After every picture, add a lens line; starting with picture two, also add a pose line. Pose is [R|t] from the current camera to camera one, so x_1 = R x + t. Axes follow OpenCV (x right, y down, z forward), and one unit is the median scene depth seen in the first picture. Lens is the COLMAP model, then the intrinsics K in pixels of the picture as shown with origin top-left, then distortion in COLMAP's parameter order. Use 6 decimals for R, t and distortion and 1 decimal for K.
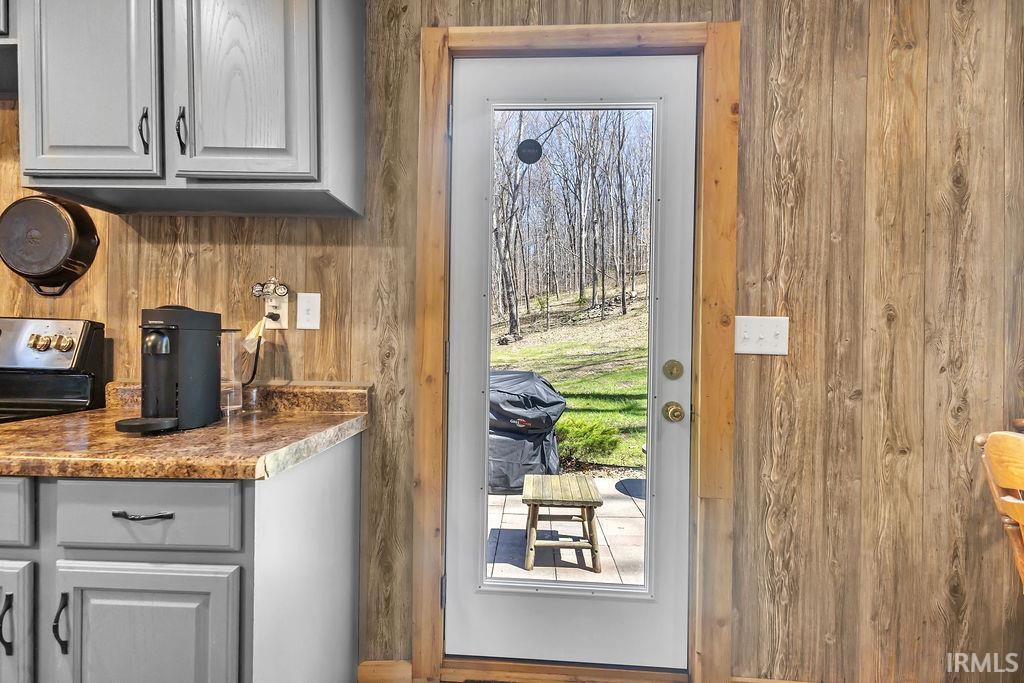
lens RADIAL K [[472.4, 0, 501.9], [0, 472.4, 360.8], [0, 0, 1]] dist [0.015225, -0.003947]
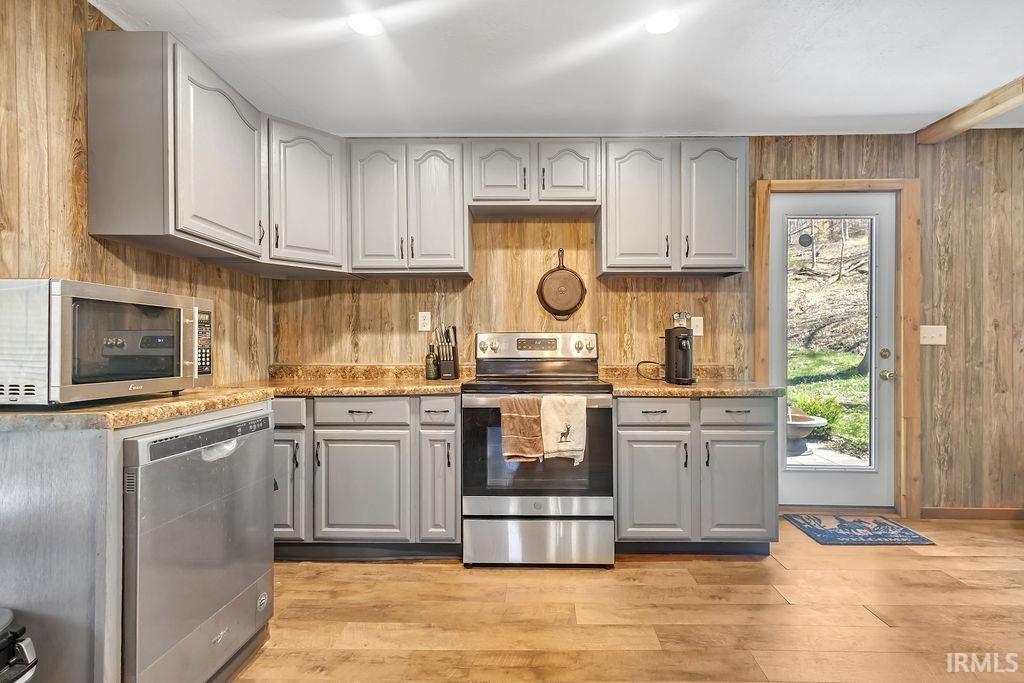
lens RADIAL K [[472.4, 0, 518.1], [0, 472.4, 358.4], [0, 0, 1]] dist [0.015225, -0.003947]
pose [[0.999280, -0.017684, 0.033569, -1.260975], [0.017625, 0.999843, 0.002048, 0.008725], [-0.033600, -0.001455, 0.999434, -0.941708]]
